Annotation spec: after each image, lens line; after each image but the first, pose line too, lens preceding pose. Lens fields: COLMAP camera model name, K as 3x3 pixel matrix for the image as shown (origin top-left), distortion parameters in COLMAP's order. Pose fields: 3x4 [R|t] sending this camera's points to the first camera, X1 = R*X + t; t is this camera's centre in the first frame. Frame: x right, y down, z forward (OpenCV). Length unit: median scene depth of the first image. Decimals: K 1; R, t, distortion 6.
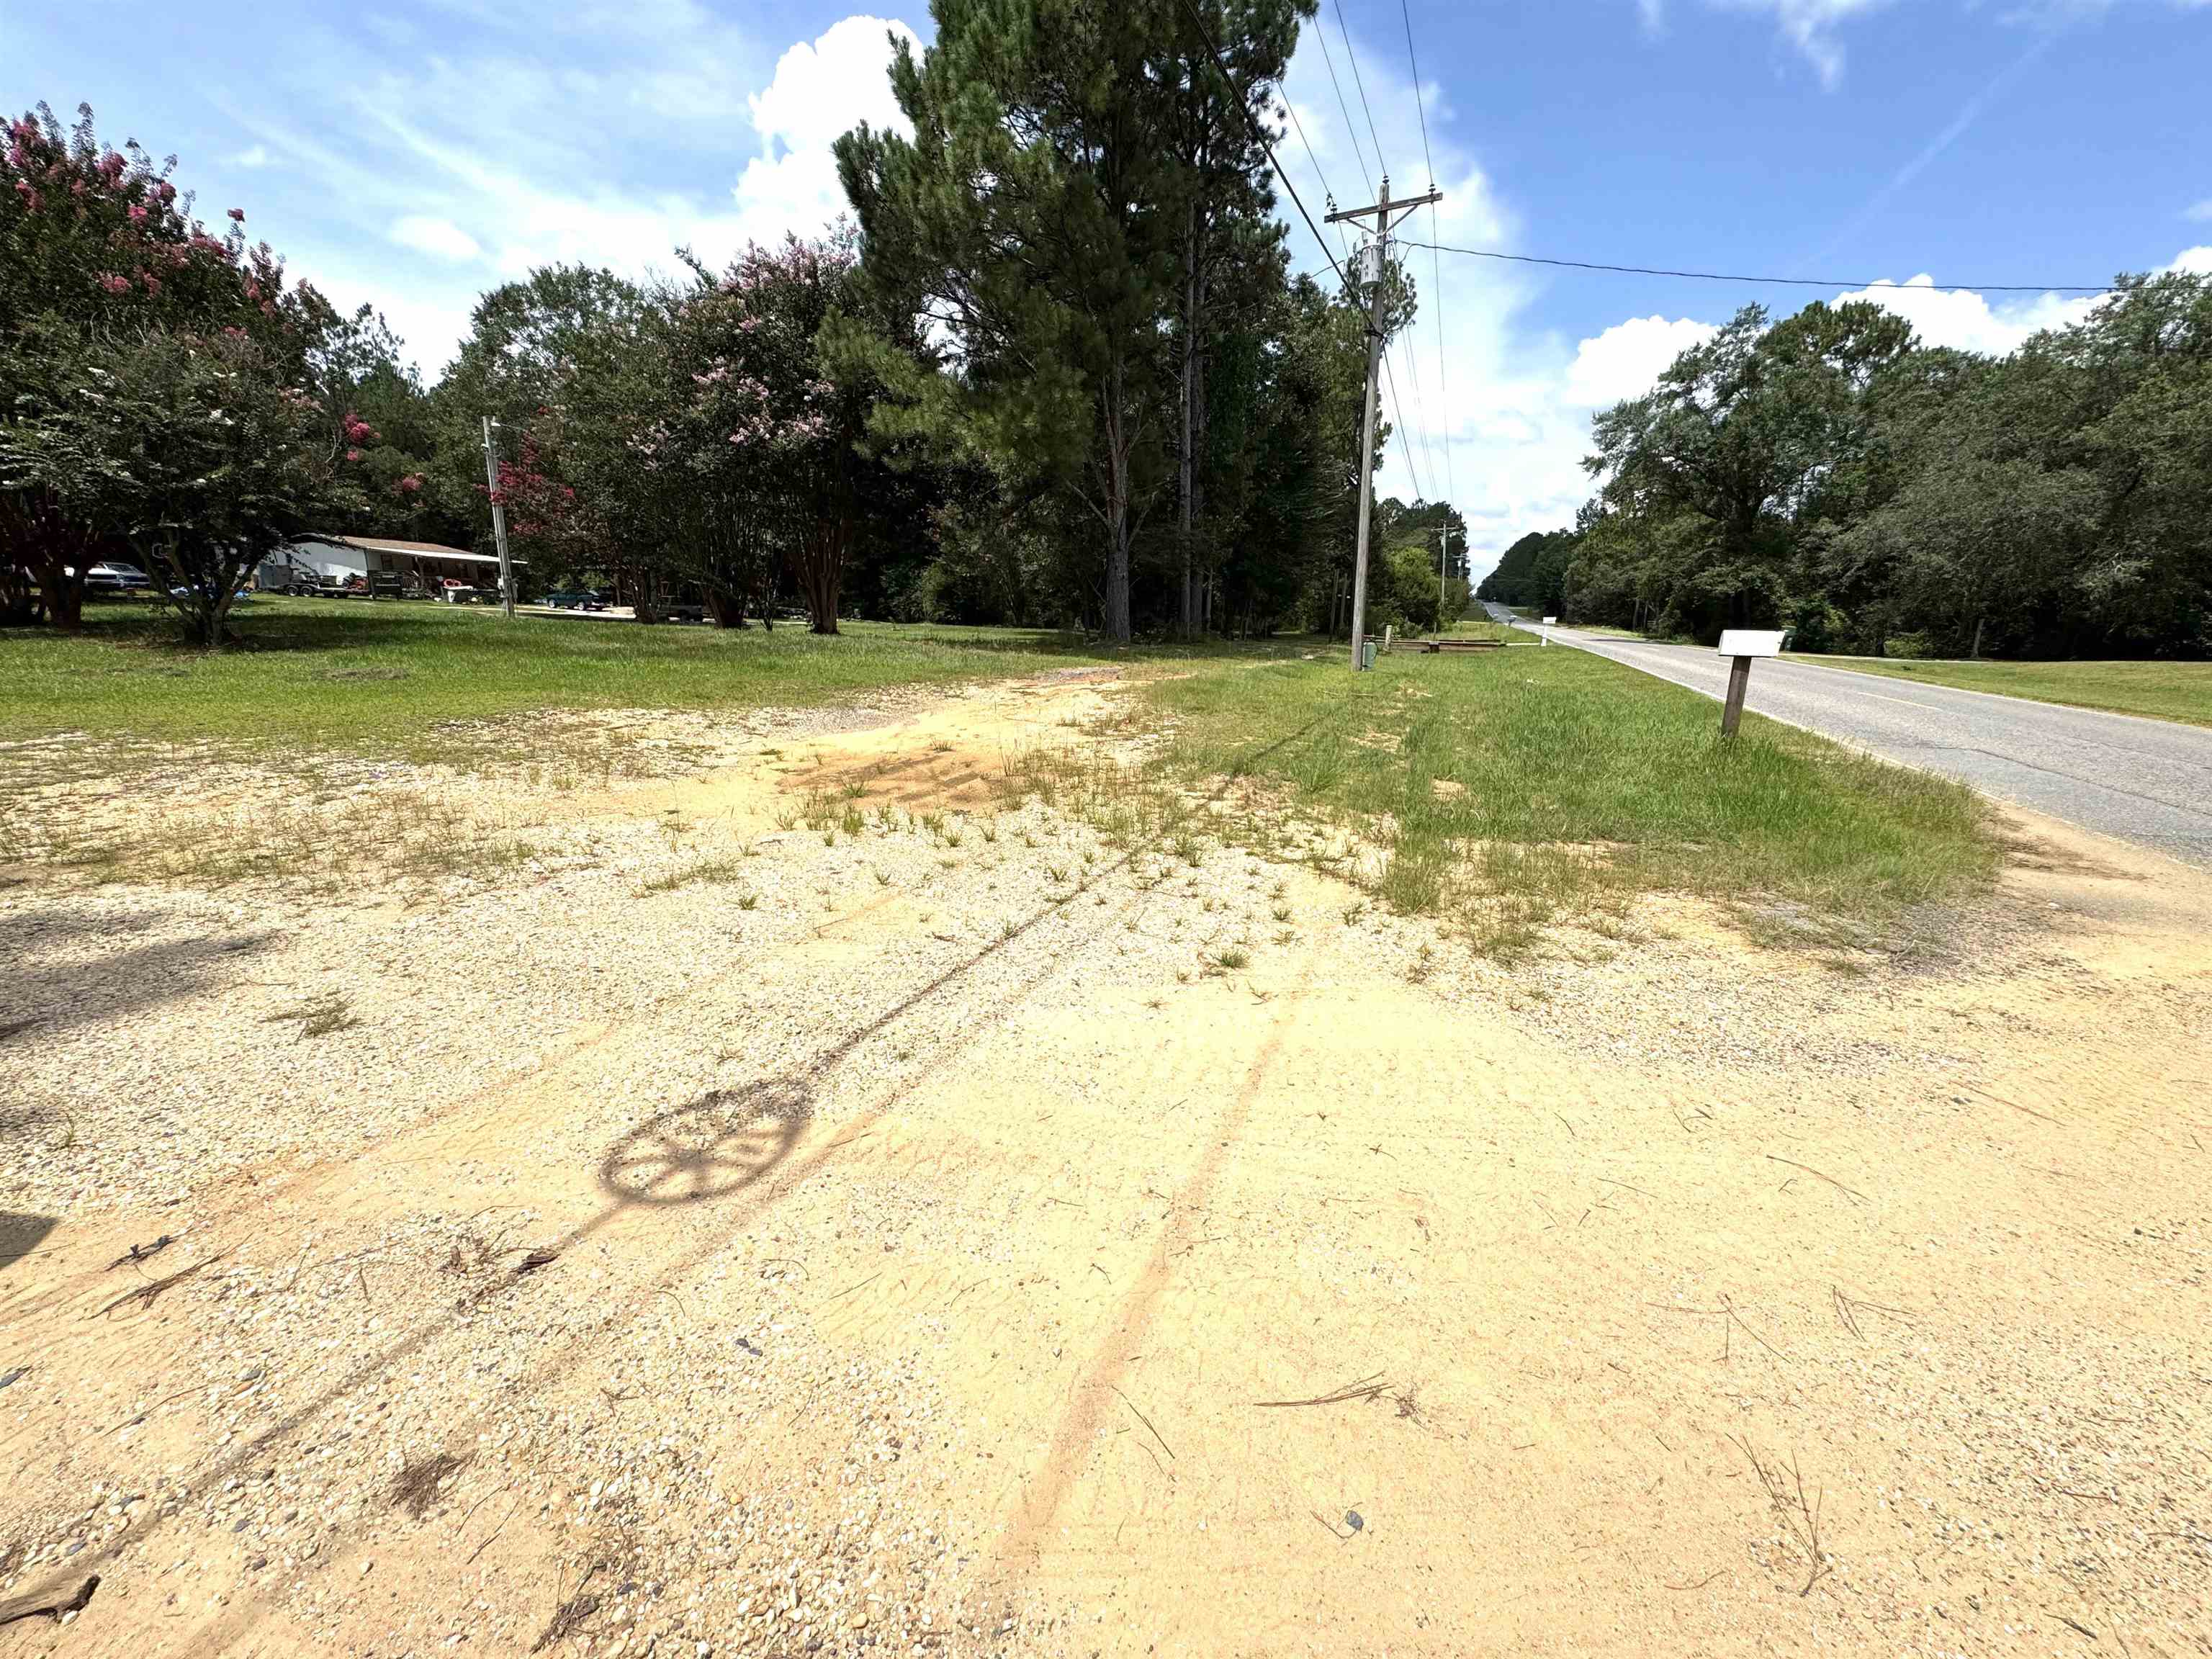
lens RADIAL K [[886.4, 0, 1087.6], [0, 886.4, 825.6], [0, 0, 1]] dist [-0.003848, 0.000518]
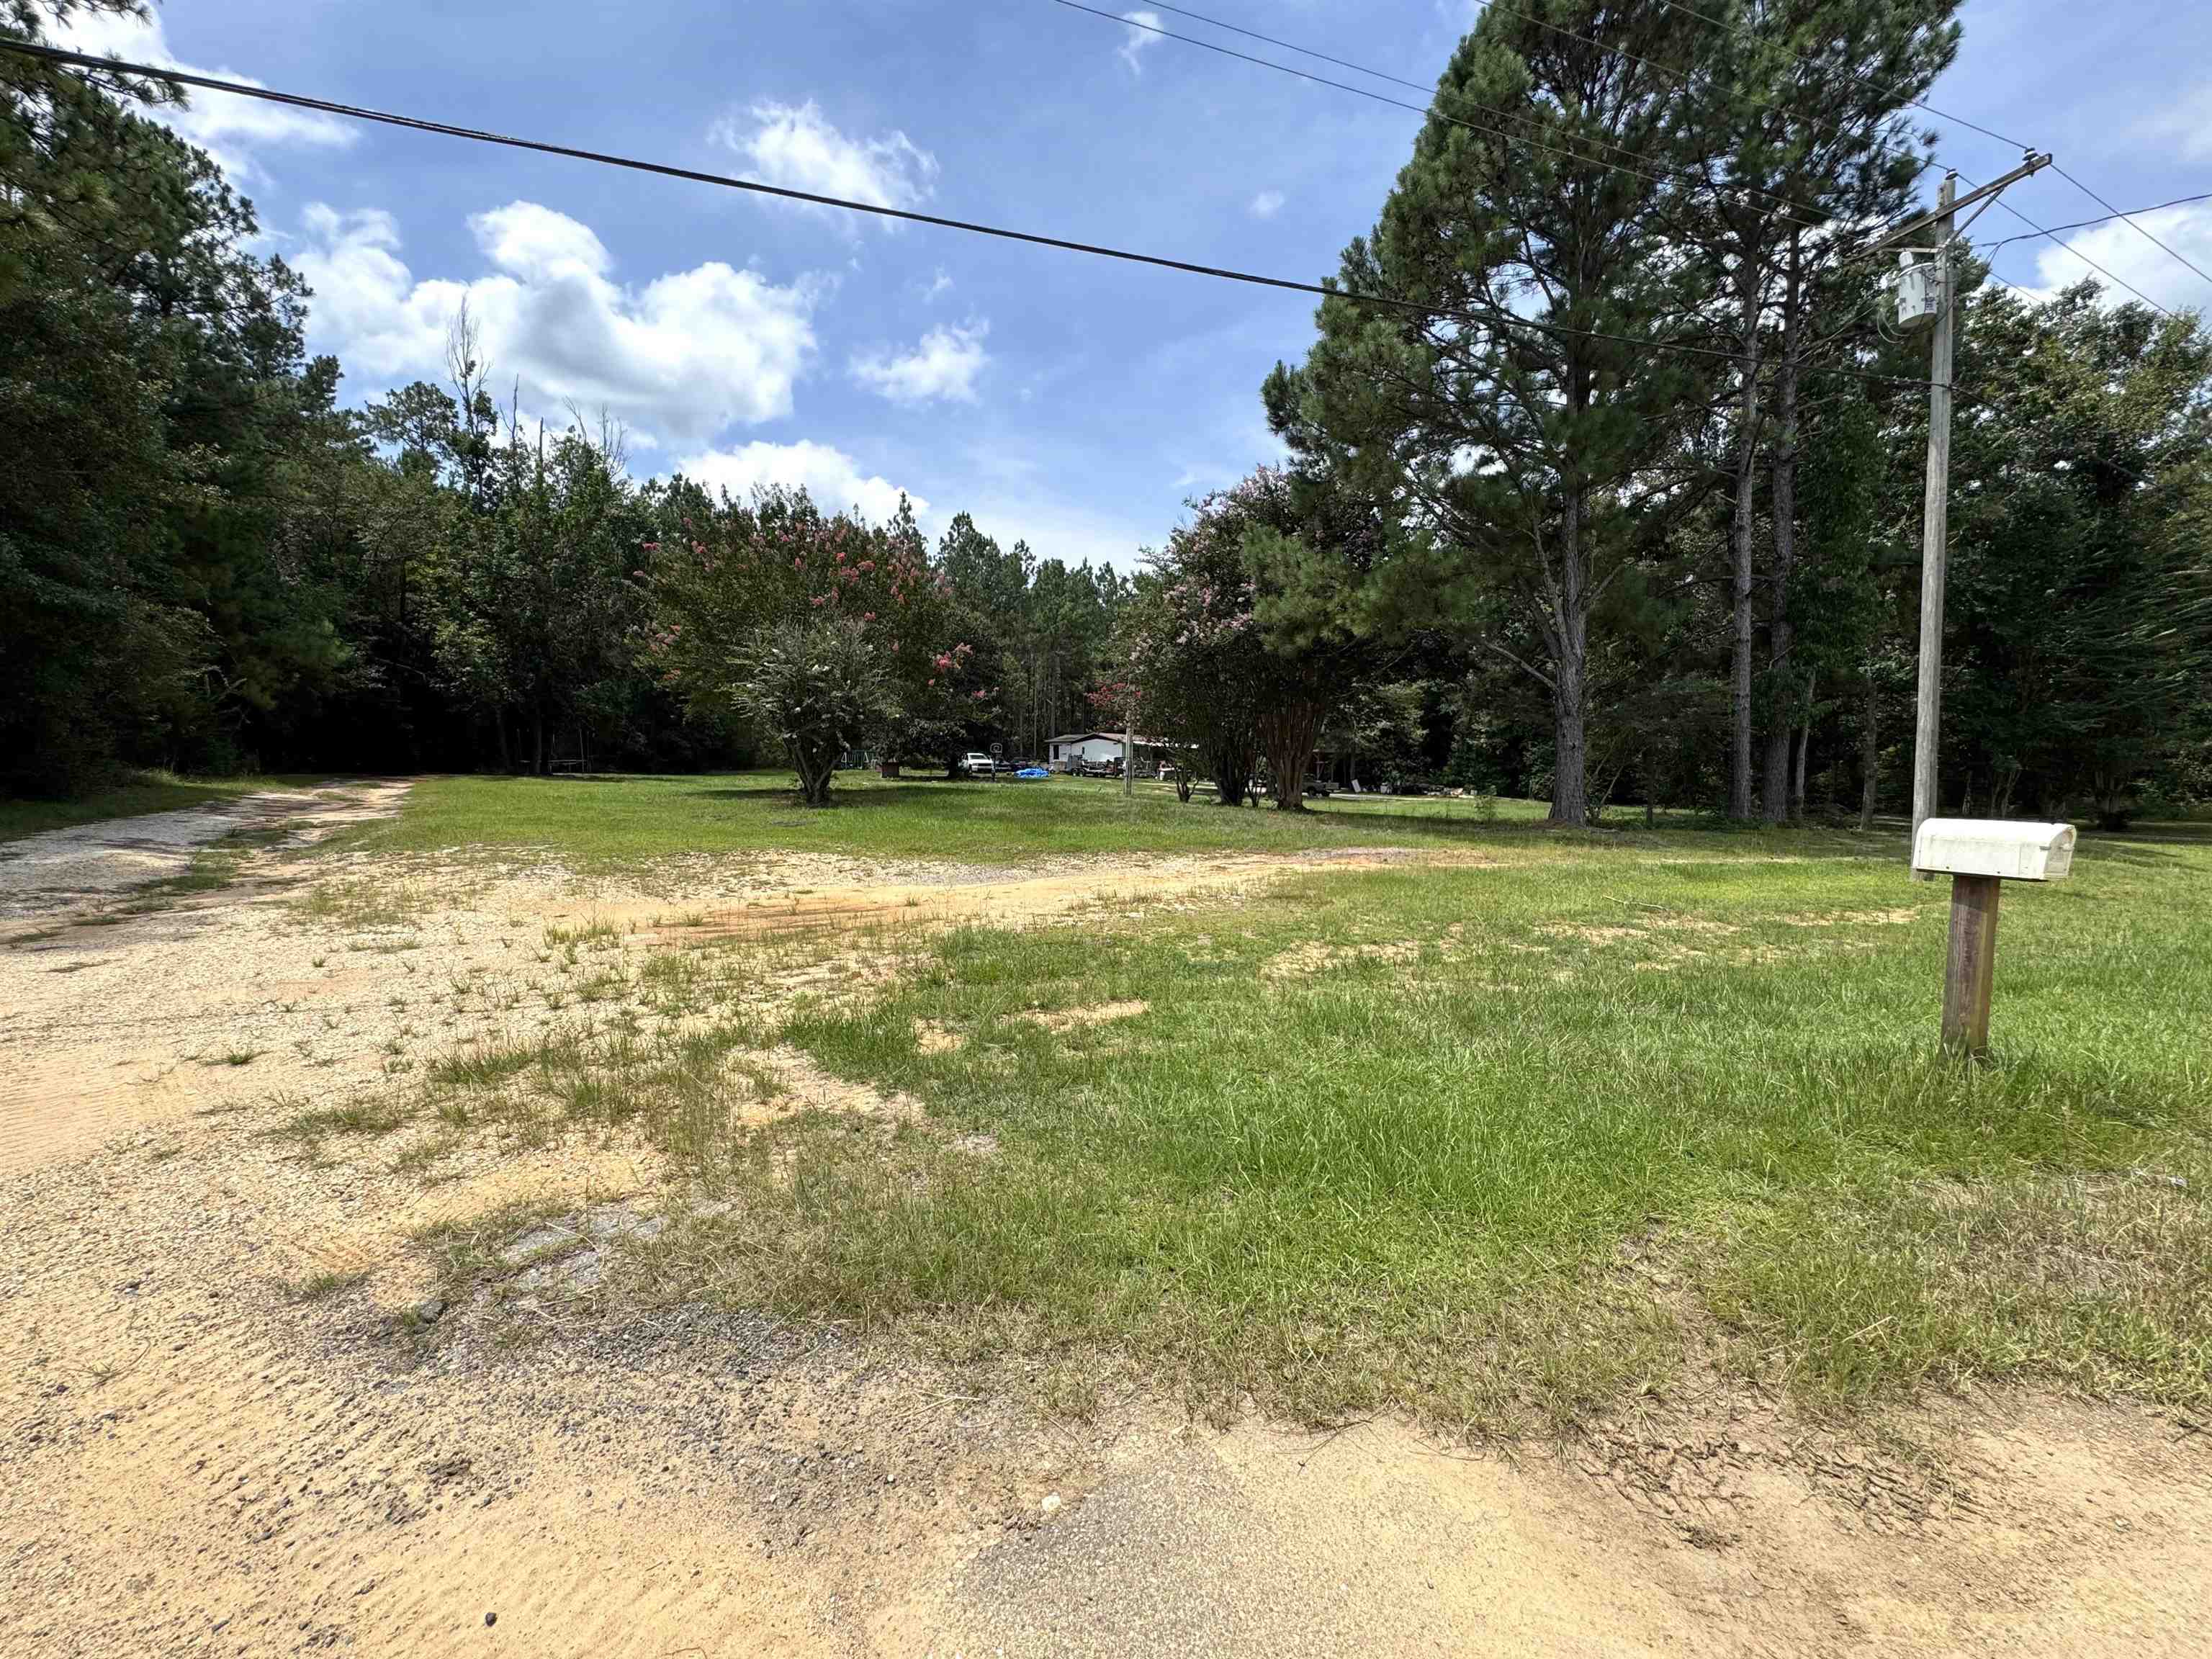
lens RADIAL K [[886.4, 0, 1090.4], [0, 886.4, 822.5], [0, 0, 1]] dist [-0.003848, 0.000518]
pose [[0.710906, 0.030731, -0.702615, 1.257503], [-0.172670, 0.976093, -0.132015, -0.135936], [0.681760, 0.215170, 0.699217, 0.631135]]
